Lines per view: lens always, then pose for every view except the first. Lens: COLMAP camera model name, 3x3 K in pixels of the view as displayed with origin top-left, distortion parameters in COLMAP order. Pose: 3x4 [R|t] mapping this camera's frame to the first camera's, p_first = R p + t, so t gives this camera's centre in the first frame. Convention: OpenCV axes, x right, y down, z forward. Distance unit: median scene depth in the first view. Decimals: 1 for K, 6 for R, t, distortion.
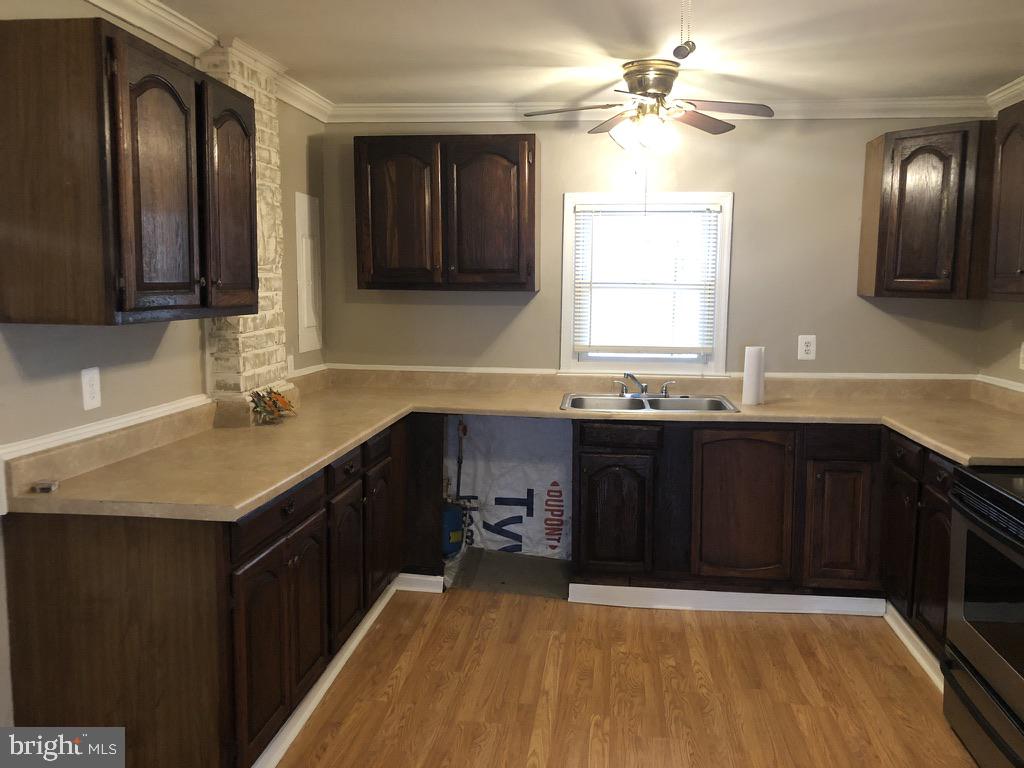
lens RADIAL K [[850.3, 0, 518.0], [0, 850.3, 384.2], [0, 0, 1]] dist [-0.000083, 0.010545]
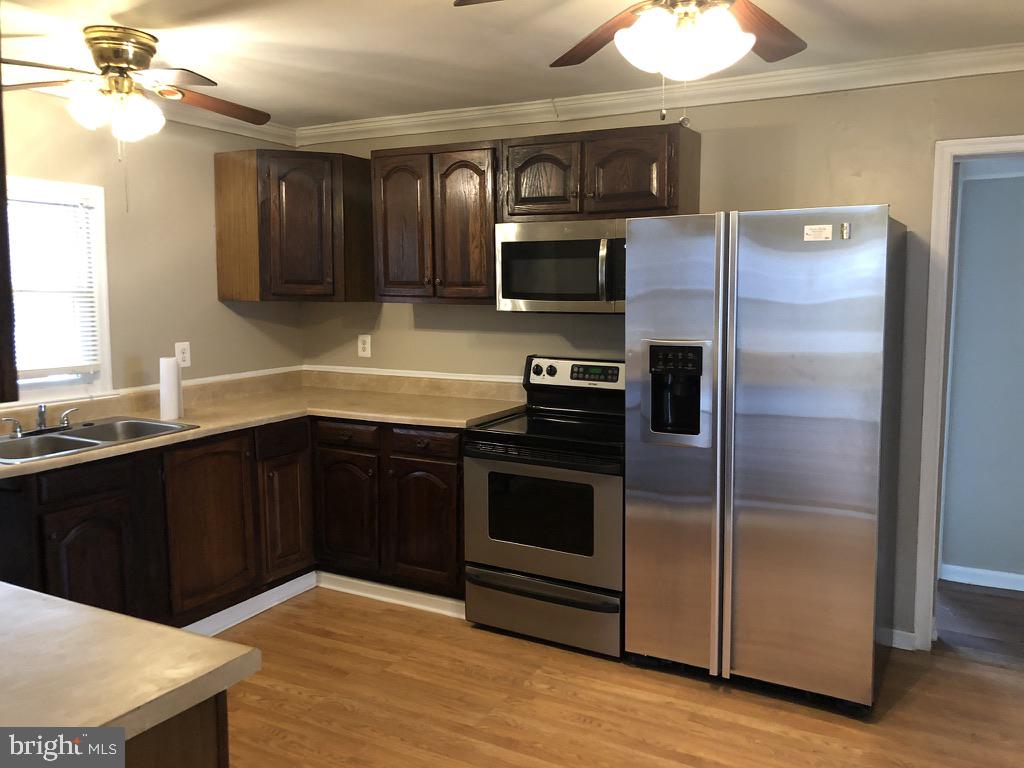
lens RADIAL K [[850.3, 0, 515.7], [0, 850.3, 379.2], [0, 0, 1]] dist [-0.000083, 0.010545]
pose [[0.357912, -0.109439, 0.927320, -0.495348], [0.115029, 0.990711, 0.072523, -0.048326], [-0.926643, 0.080712, 0.367176, 0.332282]]
